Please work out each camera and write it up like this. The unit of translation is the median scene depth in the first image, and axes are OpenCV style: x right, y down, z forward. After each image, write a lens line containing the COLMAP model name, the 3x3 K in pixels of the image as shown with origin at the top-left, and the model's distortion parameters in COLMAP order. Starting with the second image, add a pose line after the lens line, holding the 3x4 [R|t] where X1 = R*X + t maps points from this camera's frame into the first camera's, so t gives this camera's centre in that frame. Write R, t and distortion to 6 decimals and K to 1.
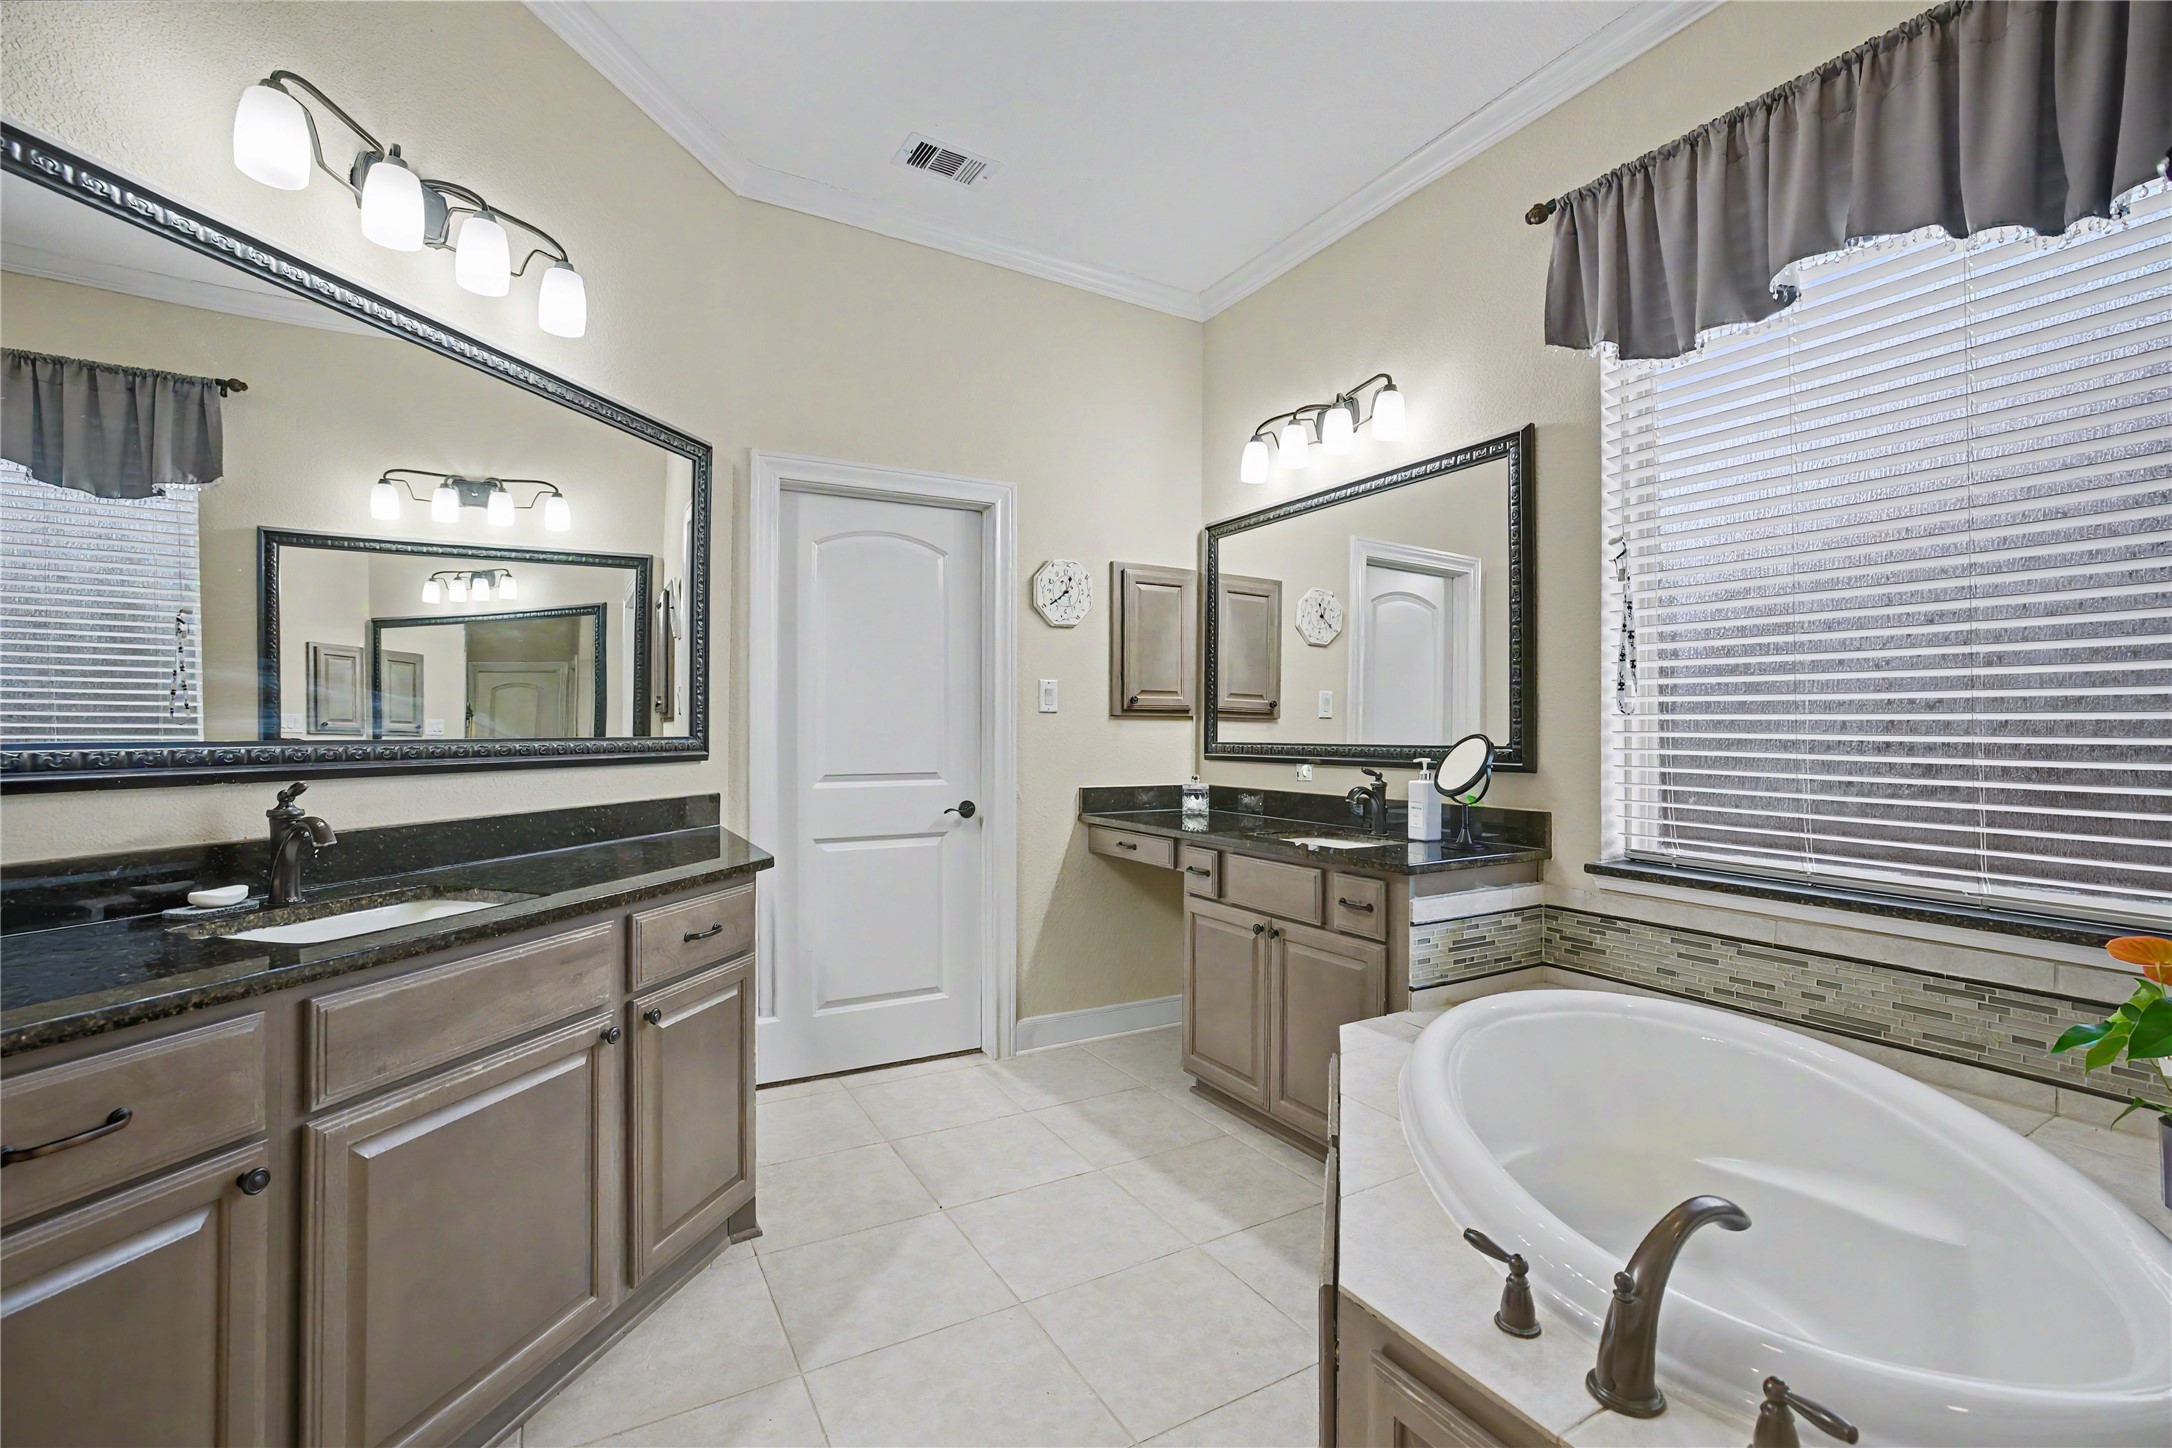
lens RADIAL K [[943.7, 0, 1096.6], [0, 943.7, 731.8], [0, 0, 1]] dist [-0.050517, 0.019240]
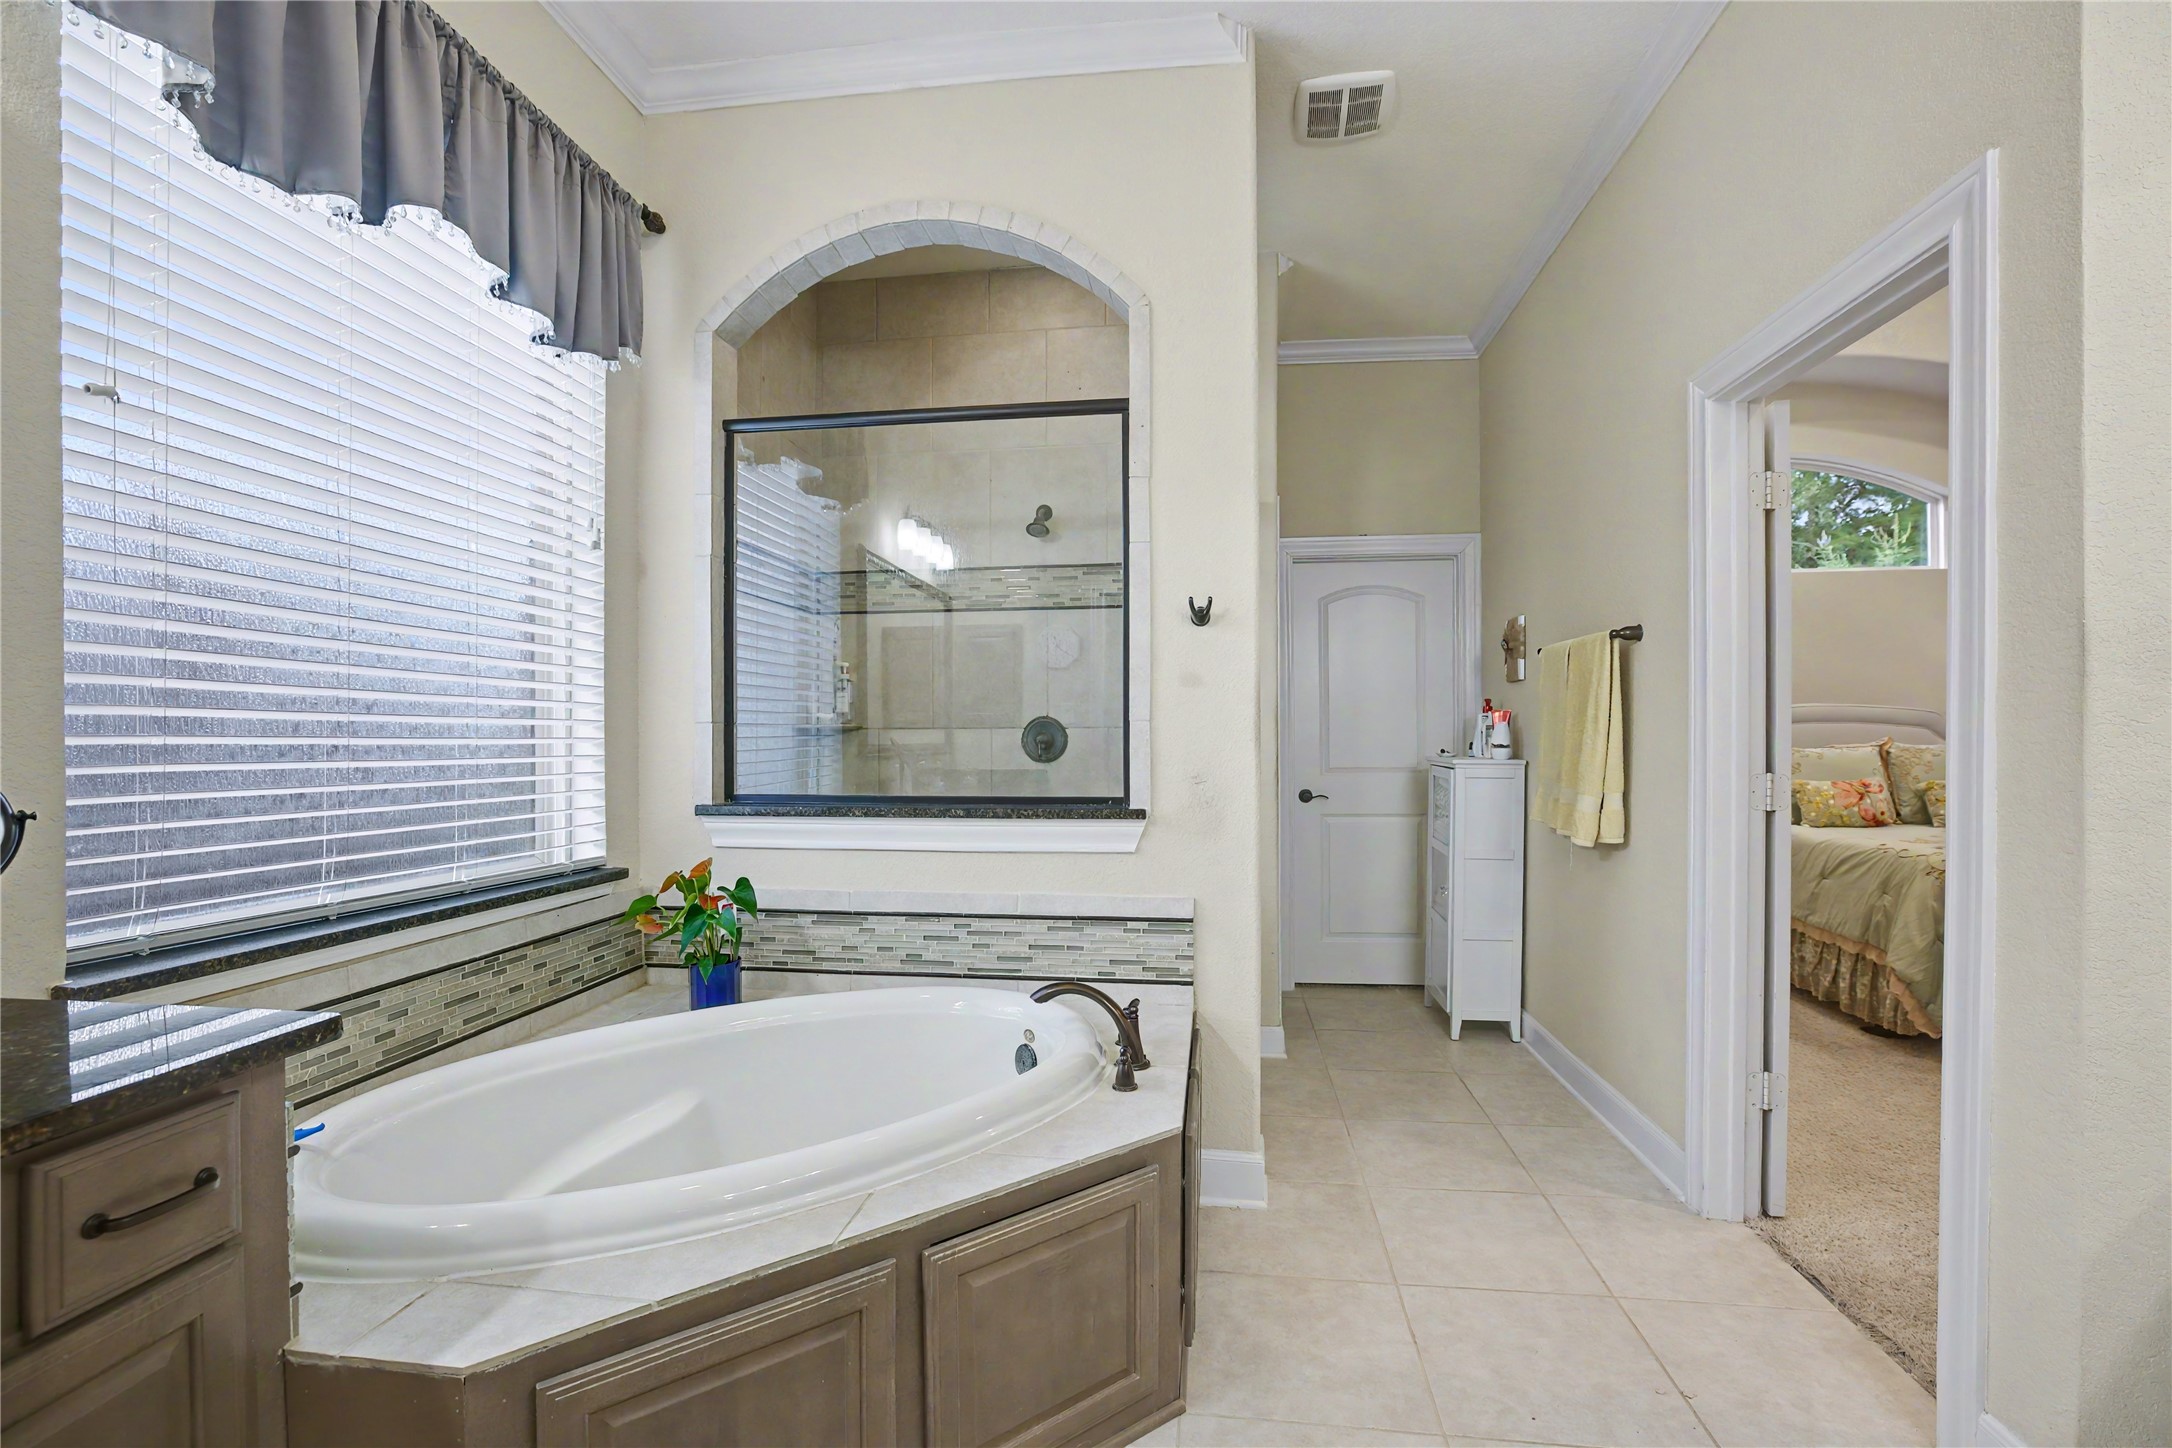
lens RADIAL K [[943.7, 0, 1096.6], [0, 943.7, 731.8], [0, 0, 1]] dist [-0.050517, 0.019240]
pose [[-0.791697, -0.002736, 0.610908, -0.293469], [-0.002974, 0.999995, 0.000624, -0.005667], [-0.610907, -0.001323, -0.791702, 1.271258]]
